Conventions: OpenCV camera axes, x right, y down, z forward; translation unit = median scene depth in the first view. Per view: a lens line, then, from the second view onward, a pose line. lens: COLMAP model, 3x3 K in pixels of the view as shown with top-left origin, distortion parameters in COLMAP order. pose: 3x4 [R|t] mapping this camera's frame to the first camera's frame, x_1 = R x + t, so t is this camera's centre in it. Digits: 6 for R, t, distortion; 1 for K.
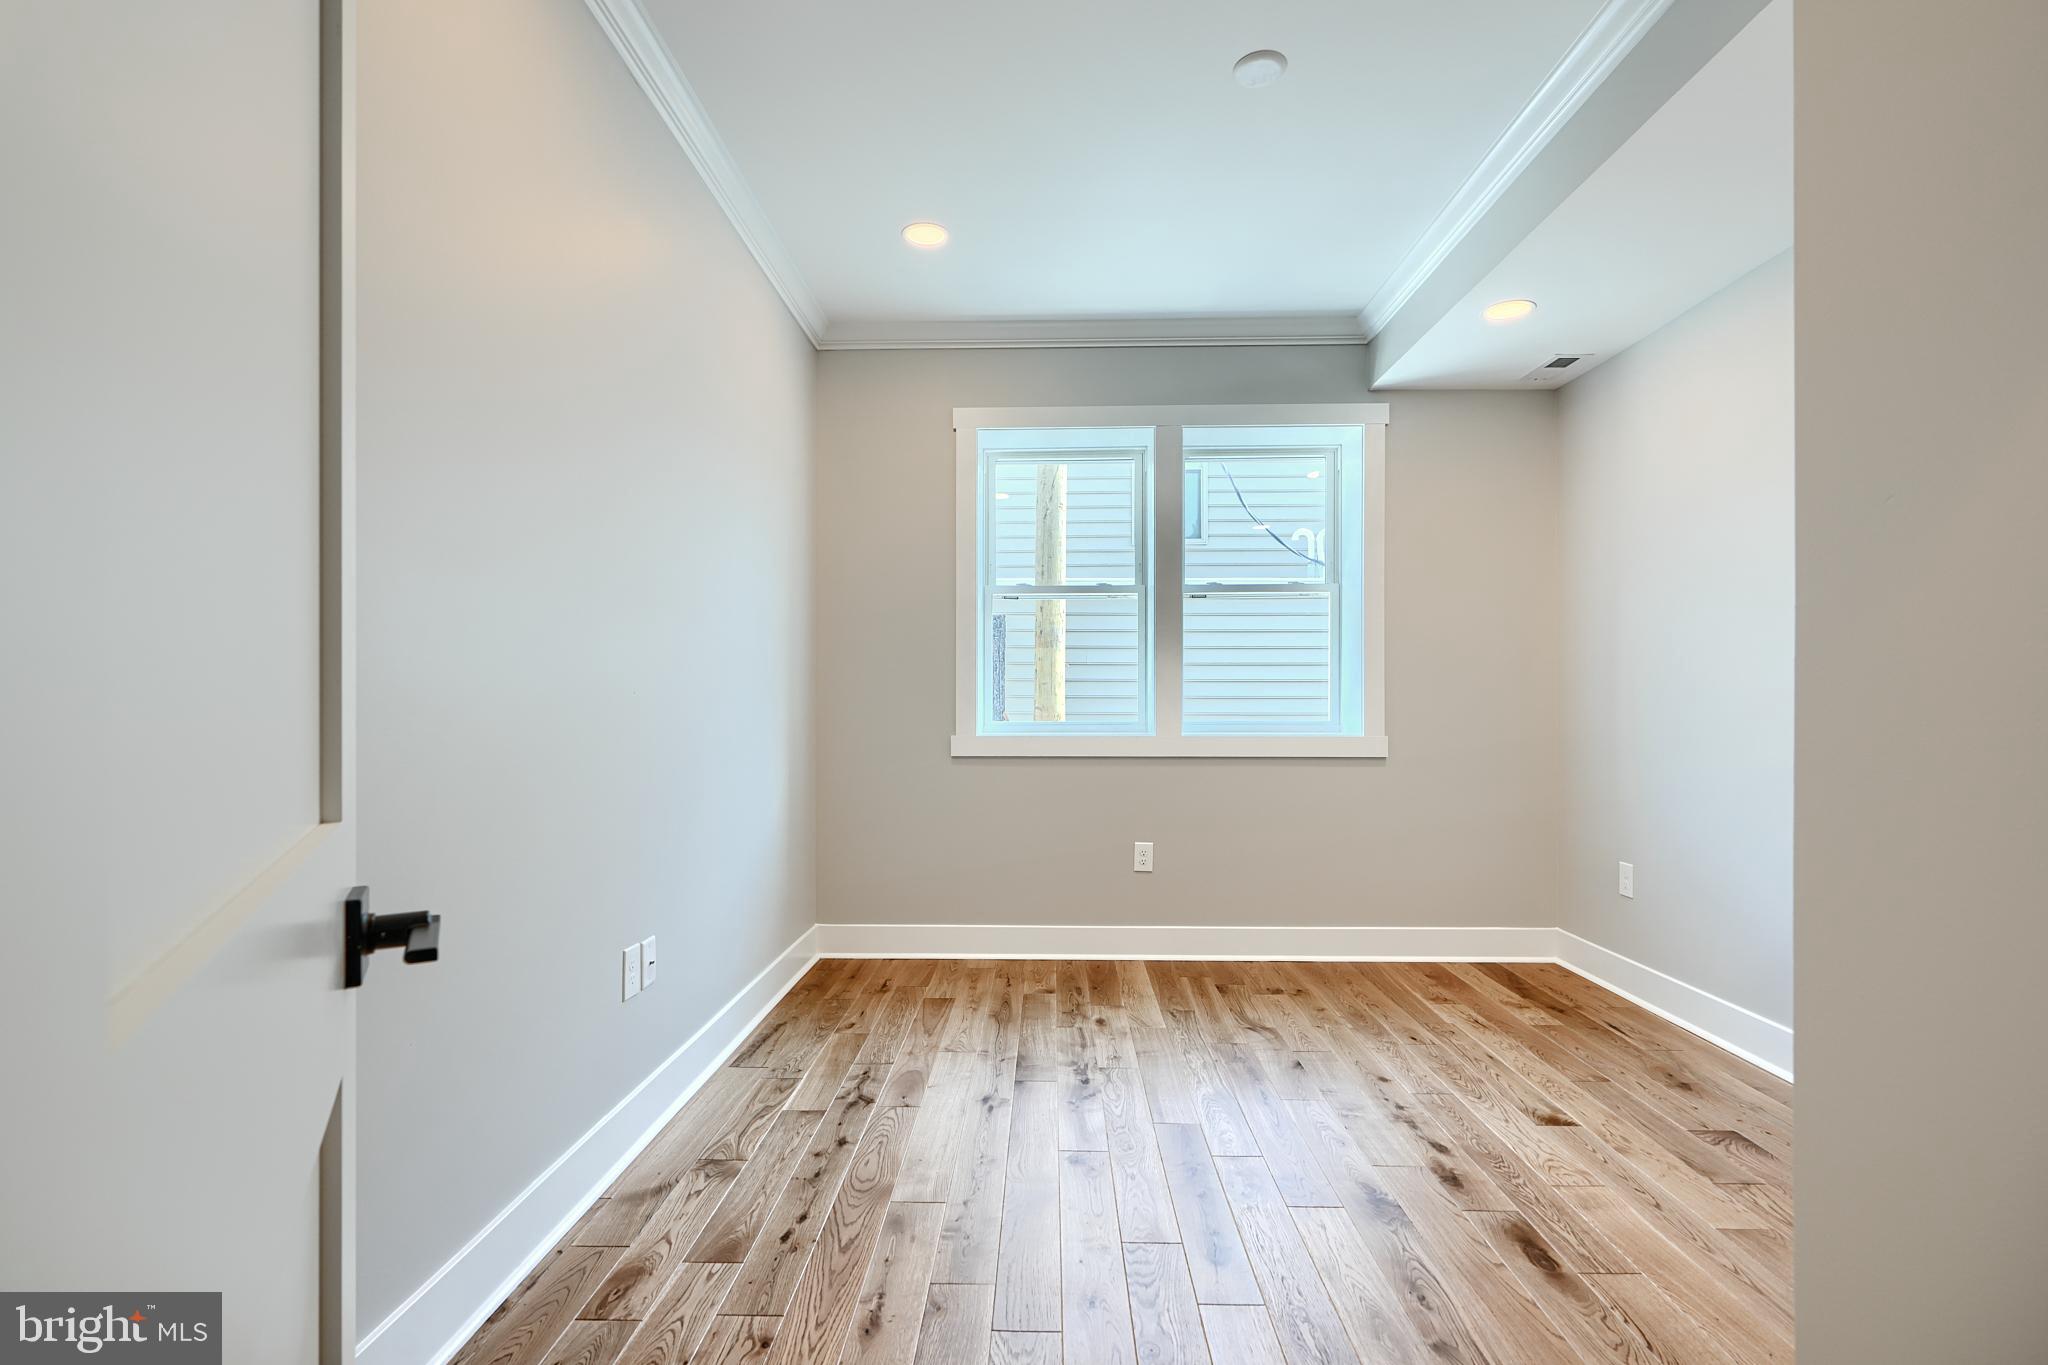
lens RADIAL K [[912.7, 0, 1024.0], [0, 912.7, 682.5], [0, 0, 1]] dist [-0.000636, -0.000296]
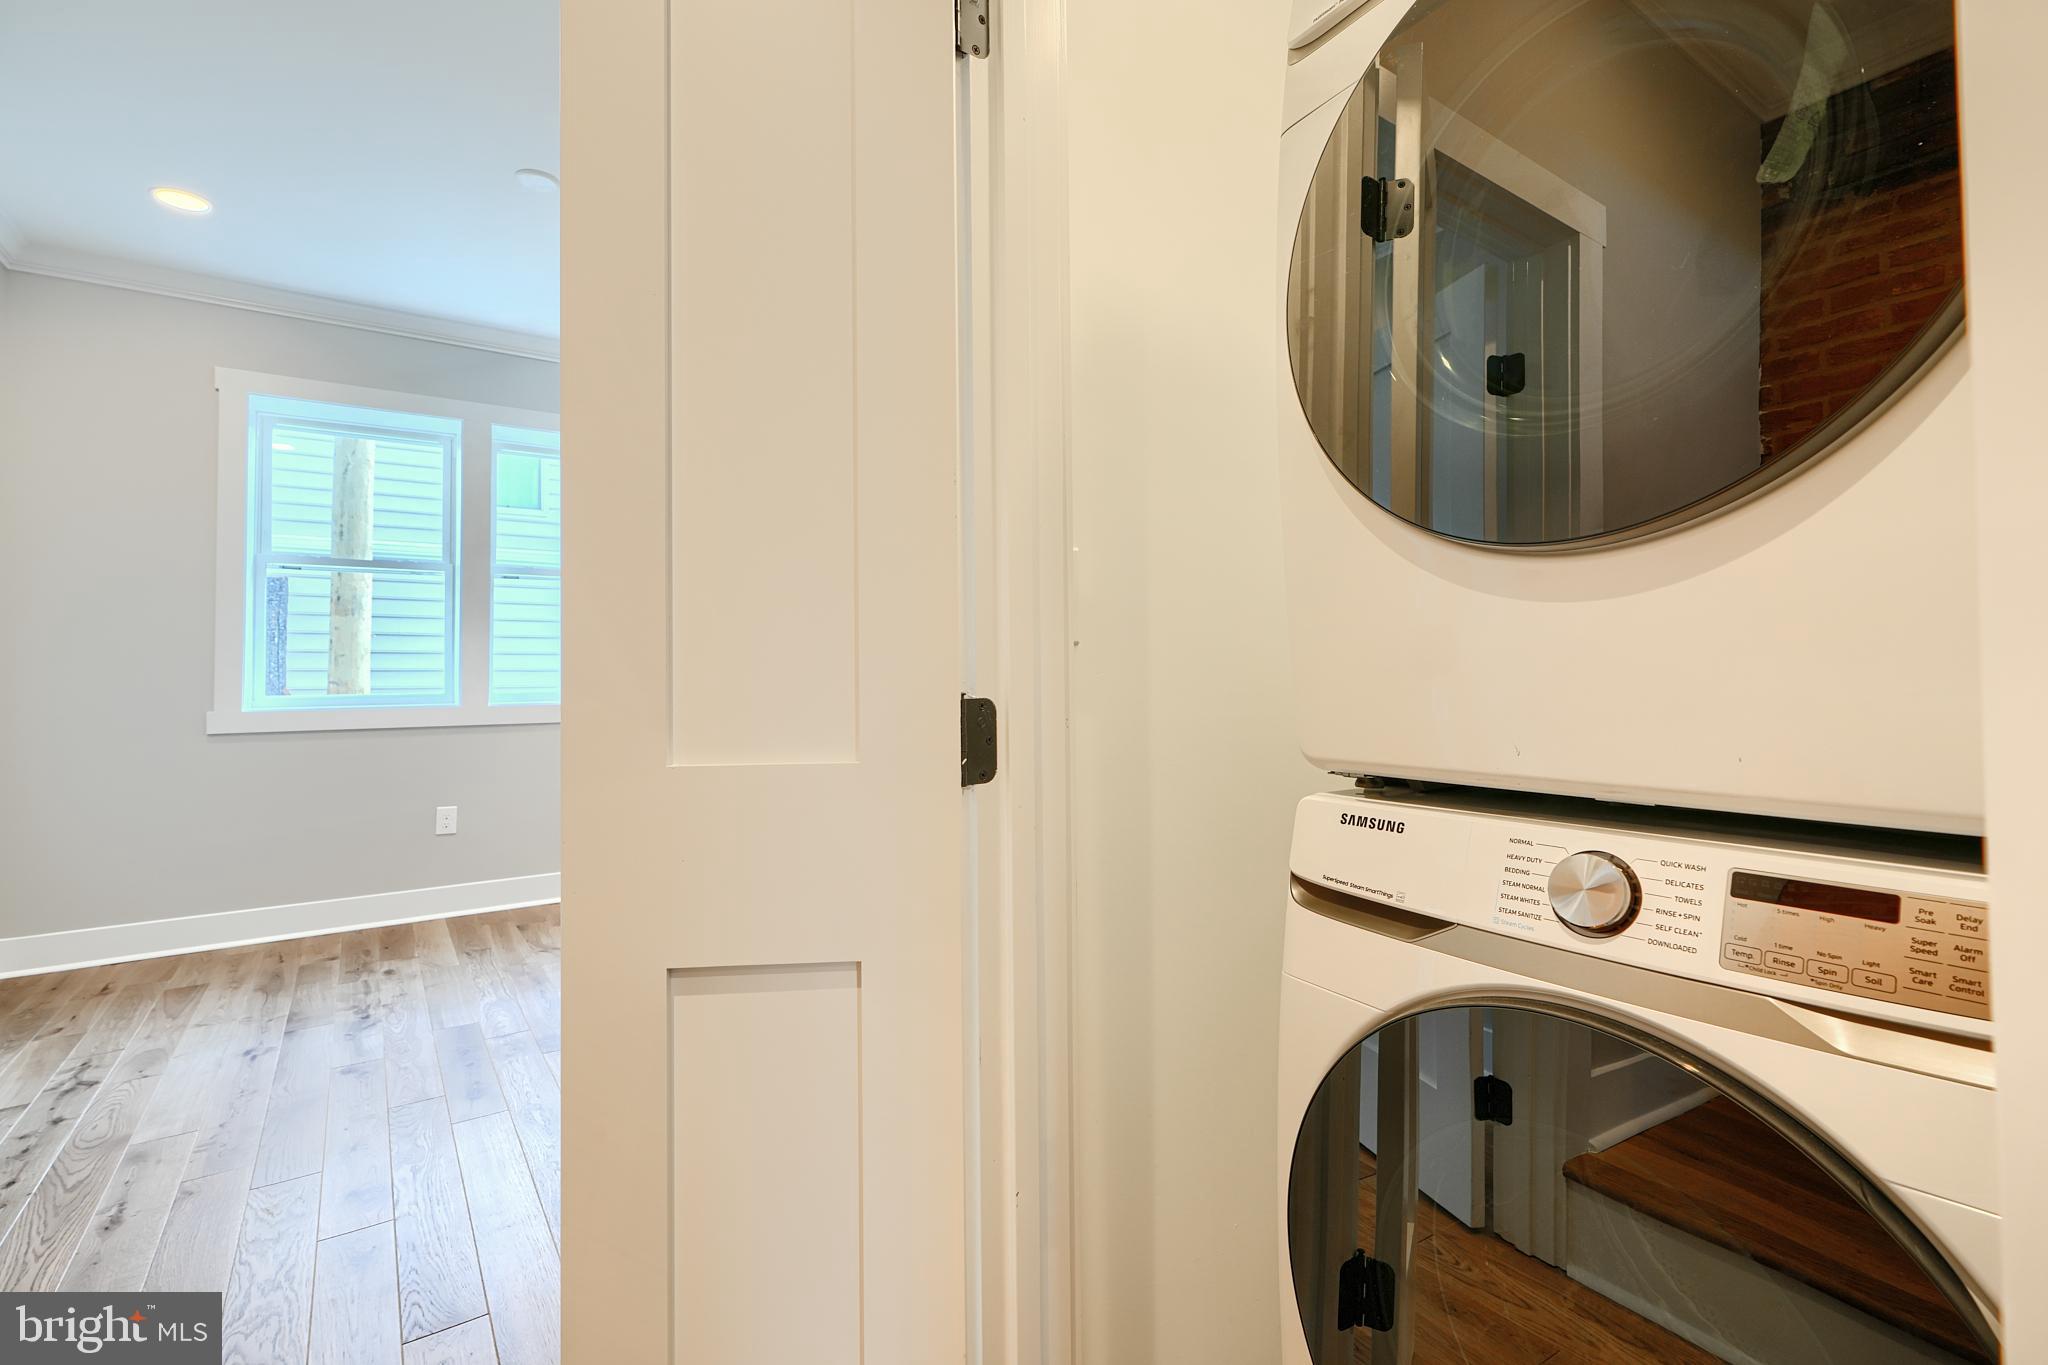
lens RADIAL K [[931.1, 0, 1026.0], [0, 931.1, 653.2], [0, 0, 1]] dist [0.001128, -0.001078]
pose [[0.798788, 0.009699, 0.601534, 0.021338], [-0.007321, 0.999953, -0.006401, -0.001284], [-0.601568, 0.000709, 0.798822, -0.347846]]
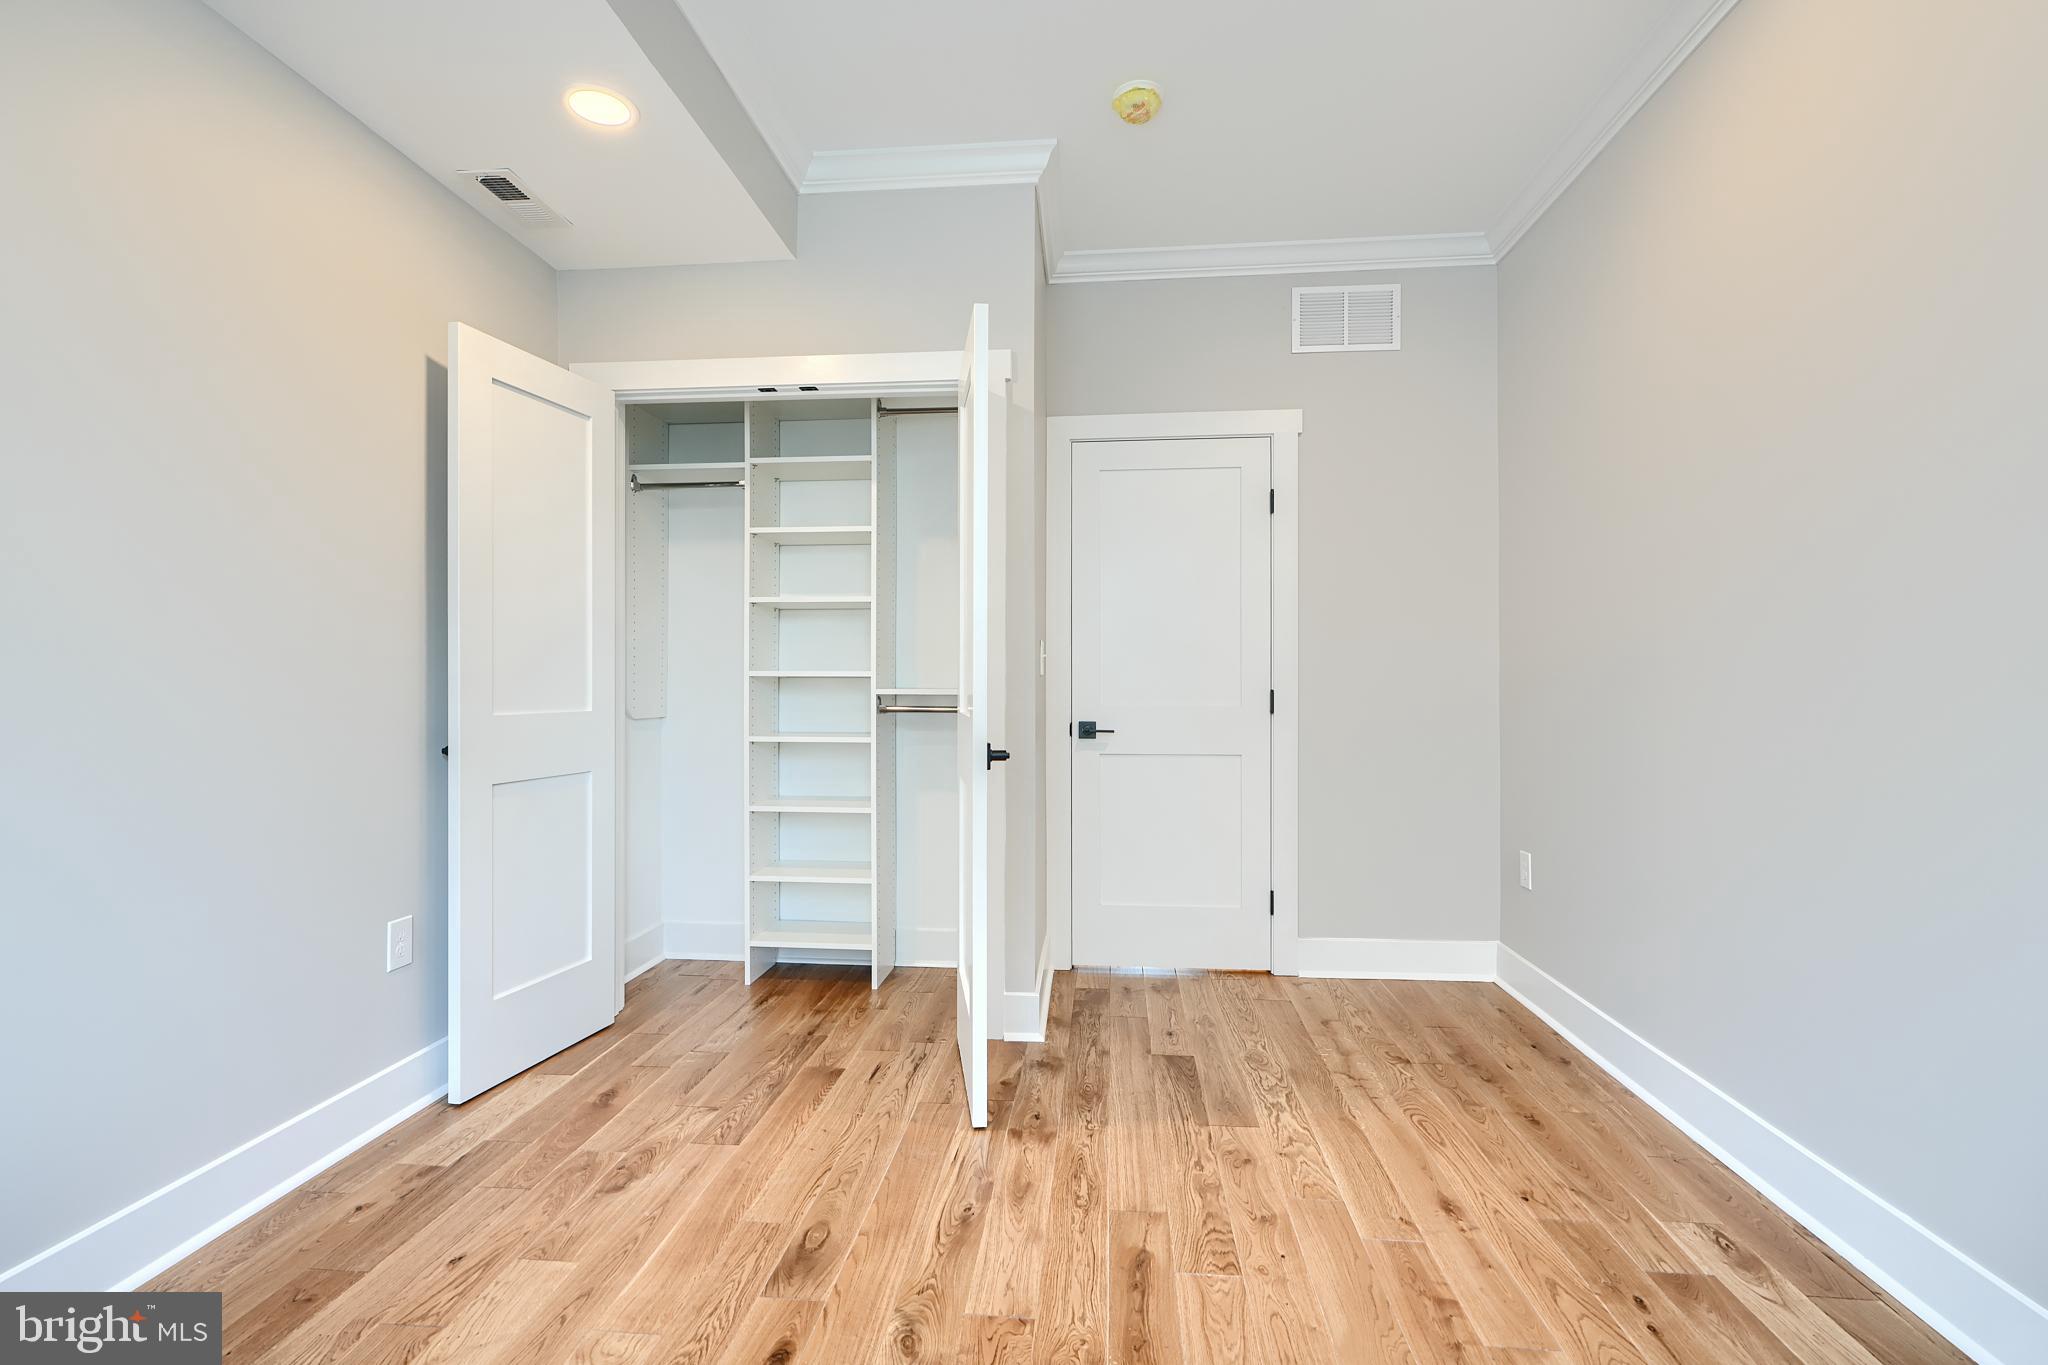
lens RADIAL K [[912.7, 0, 1024.0], [0, 912.7, 682.5], [0, 0, 1]] dist [-0.000636, -0.000296]
pose [[-0.997599, 0.001835, 0.069234, 0.172524], [0.001269, 0.999966, -0.008209, 0.020405], [-0.069247, -0.008101, -0.997567, 1.278969]]
